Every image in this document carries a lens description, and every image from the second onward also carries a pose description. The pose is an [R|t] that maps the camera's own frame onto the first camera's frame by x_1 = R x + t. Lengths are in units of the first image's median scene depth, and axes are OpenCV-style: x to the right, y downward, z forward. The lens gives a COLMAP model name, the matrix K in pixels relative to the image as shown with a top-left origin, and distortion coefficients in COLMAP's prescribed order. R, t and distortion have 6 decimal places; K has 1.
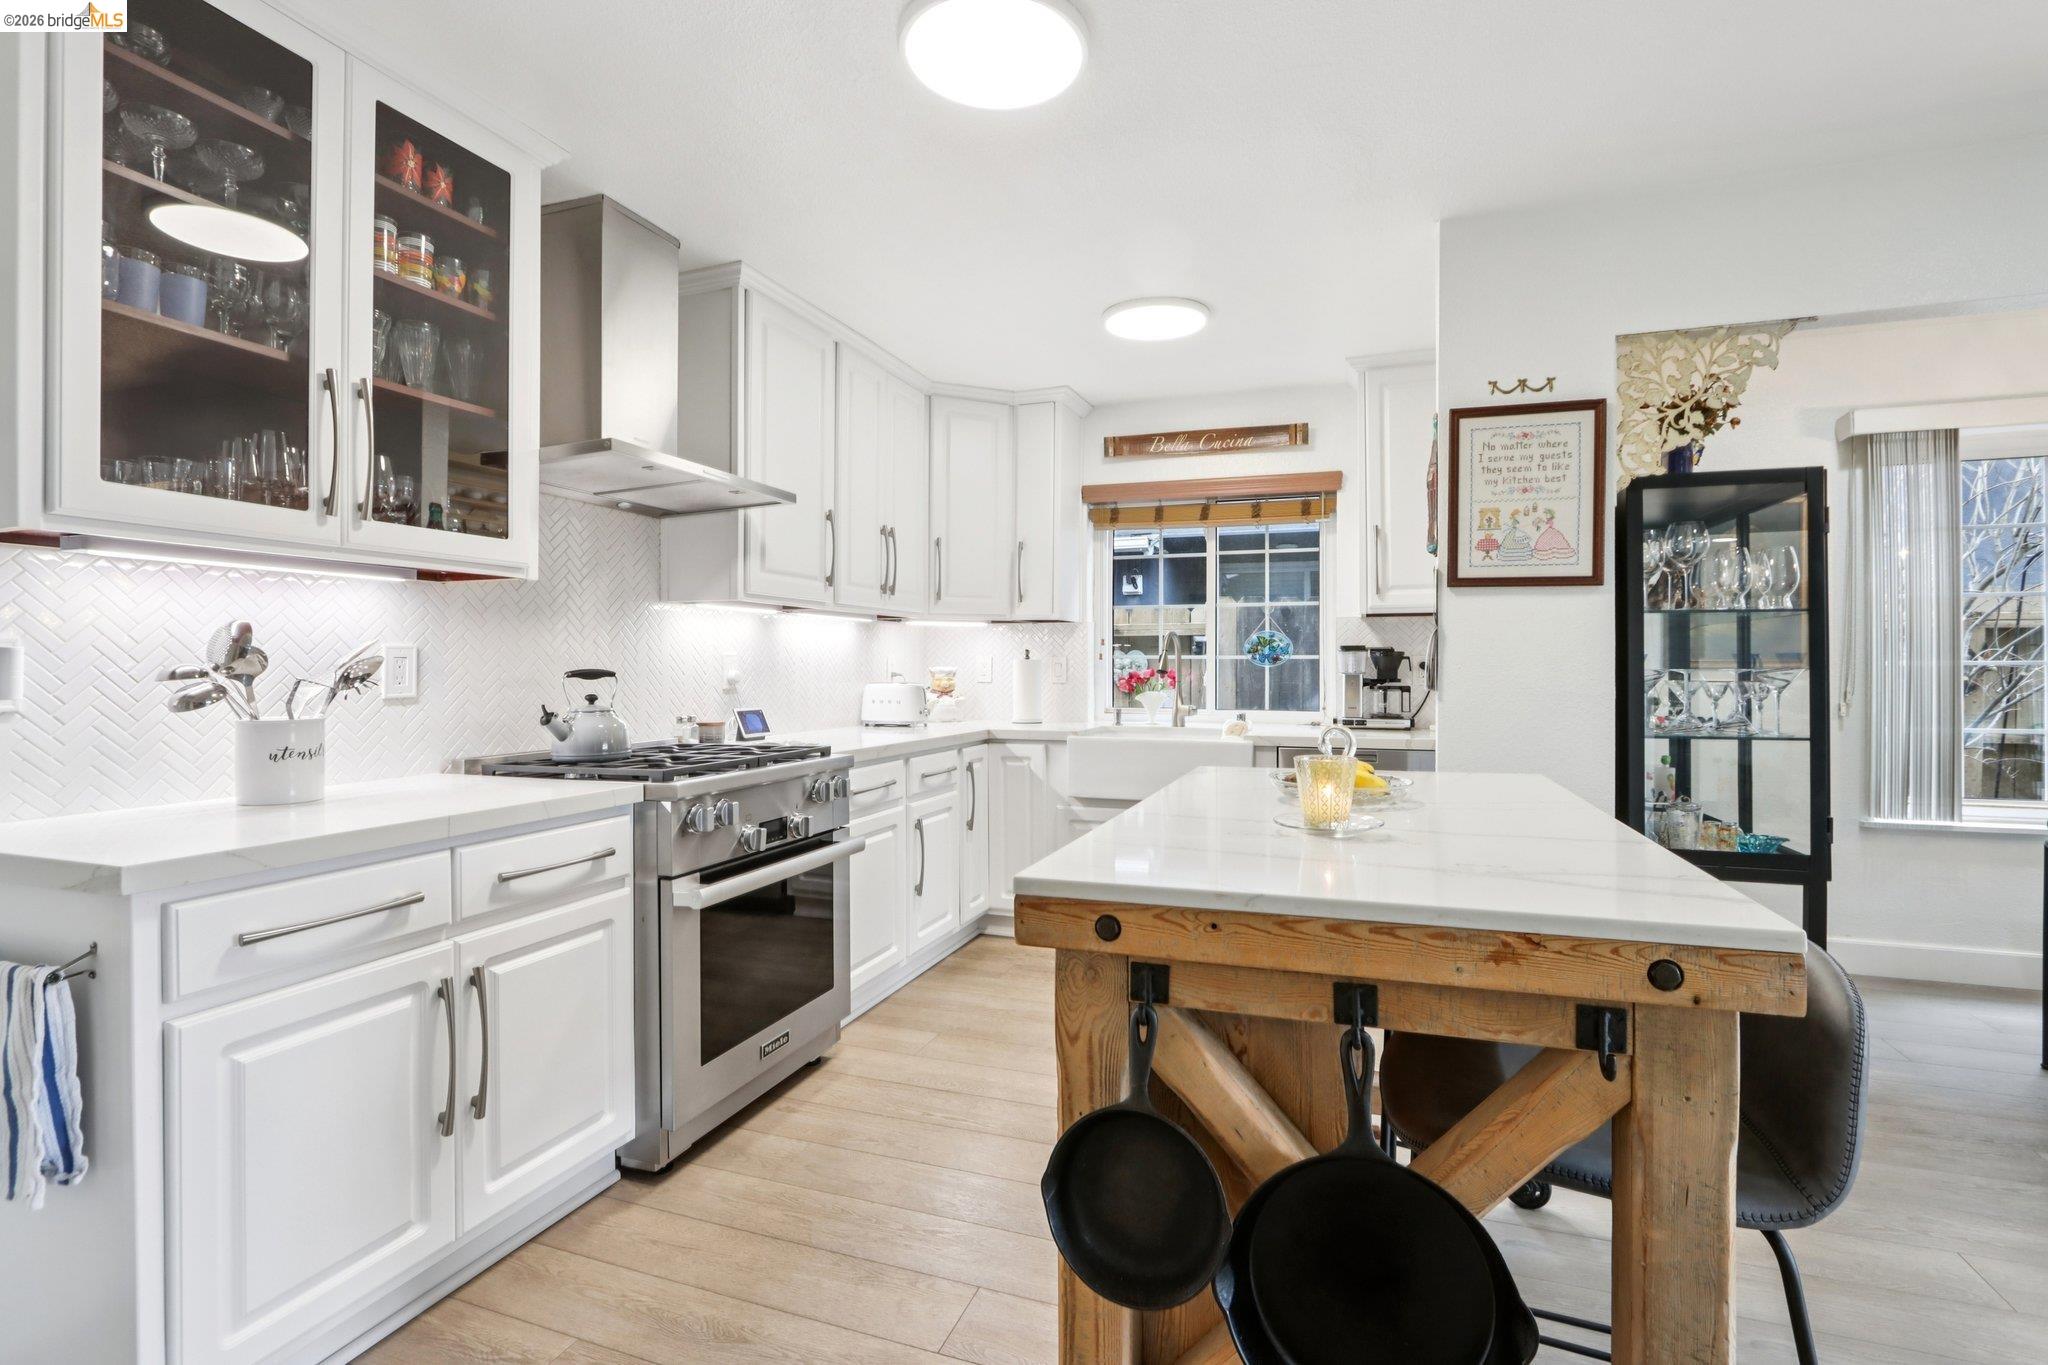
lens RADIAL K [[943.2, 0, 1038.1], [0, 943.2, 662.6], [0, 0, 1]] dist [-0.017015, 0.000164]
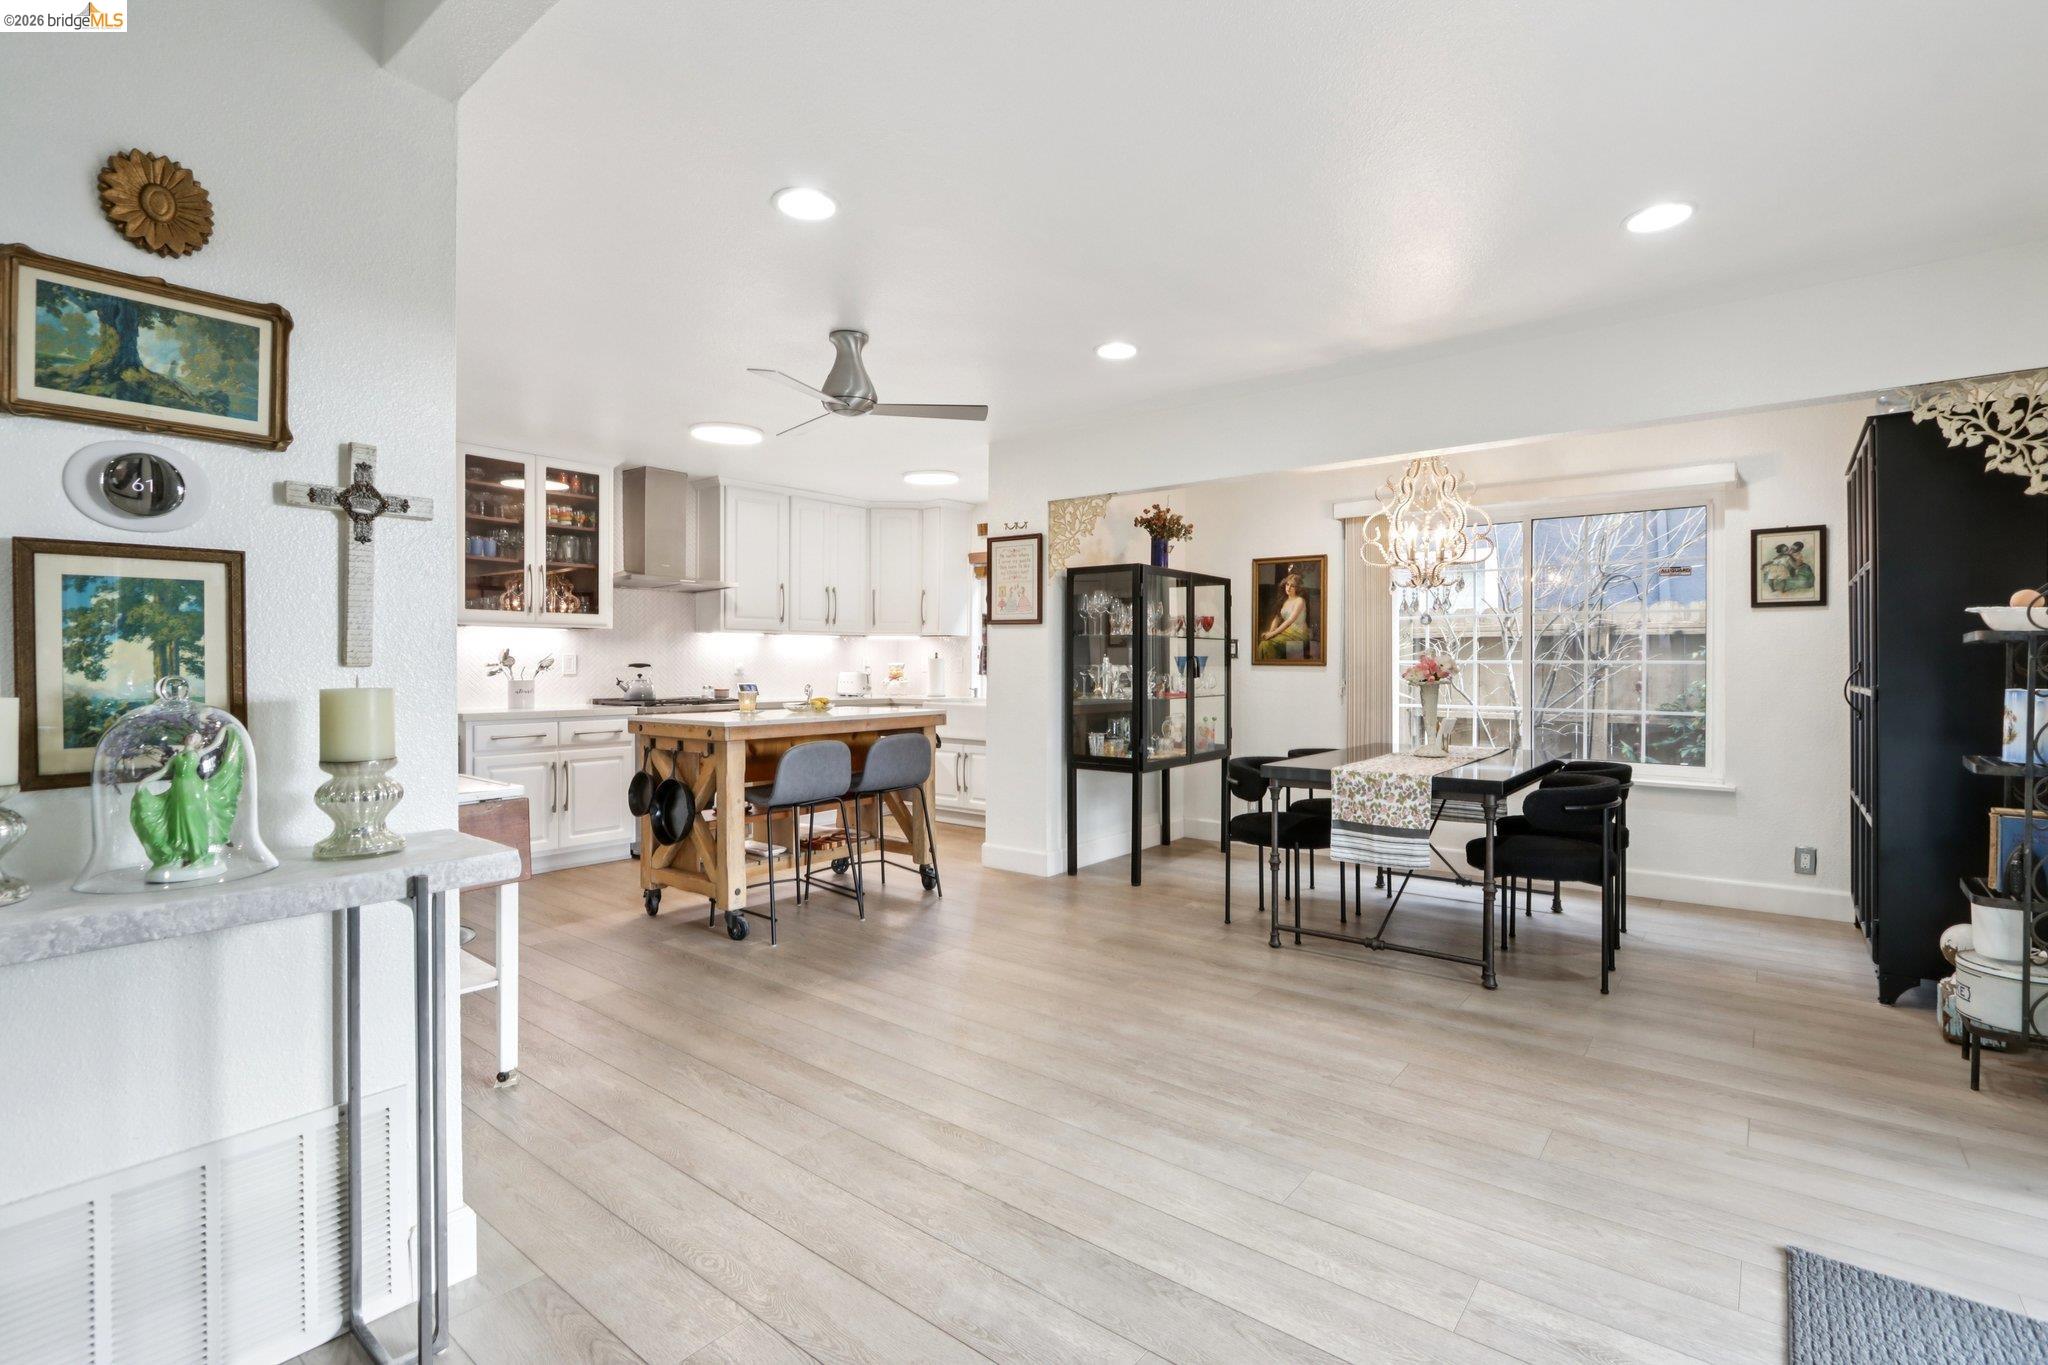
lens RADIAL K [[939.1, 0, 1033.5], [0, 939.1, 667.5], [0, 0, 1]] dist [-0.015862, 0.001751]
pose [[0.946872, 0.003848, -0.321588, 1.030450], [-0.000873, 0.999956, 0.009392, -0.005225], [0.321610, -0.008613, 0.946833, -0.787433]]
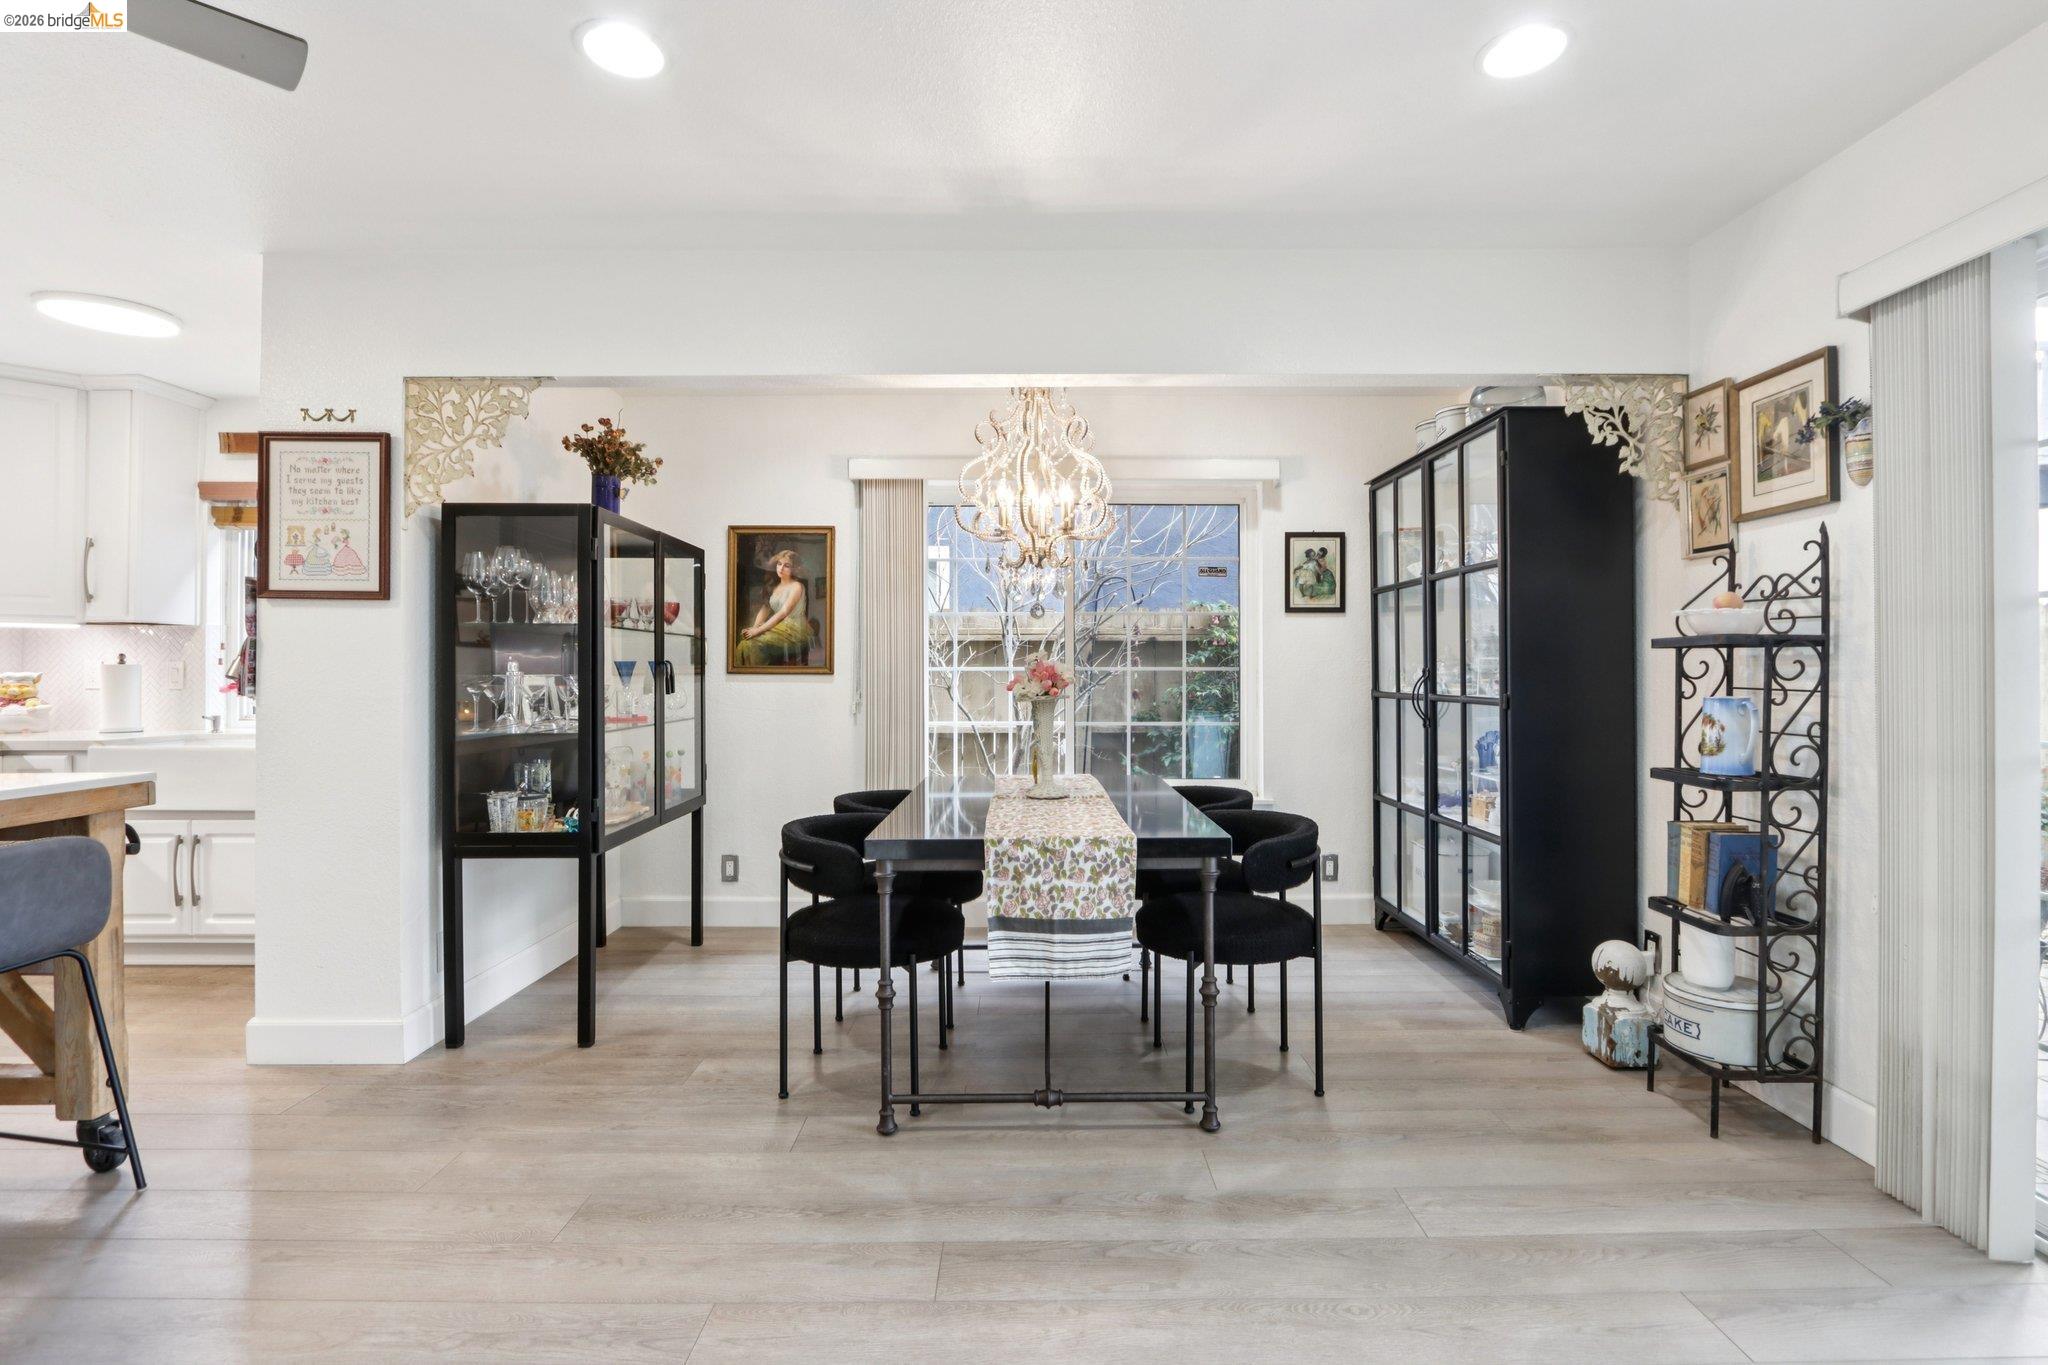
lens RADIAL K [[939.1, 0, 1033.5], [0, 939.1, 667.5], [0, 0, 1]] dist [-0.015862, 0.001751]
pose [[0.939564, 0.001214, 0.342370, 0.779592], [-0.001404, 0.999999, 0.000305, -0.002783], [-0.342369, -0.000768, 0.939565, -0.252249]]
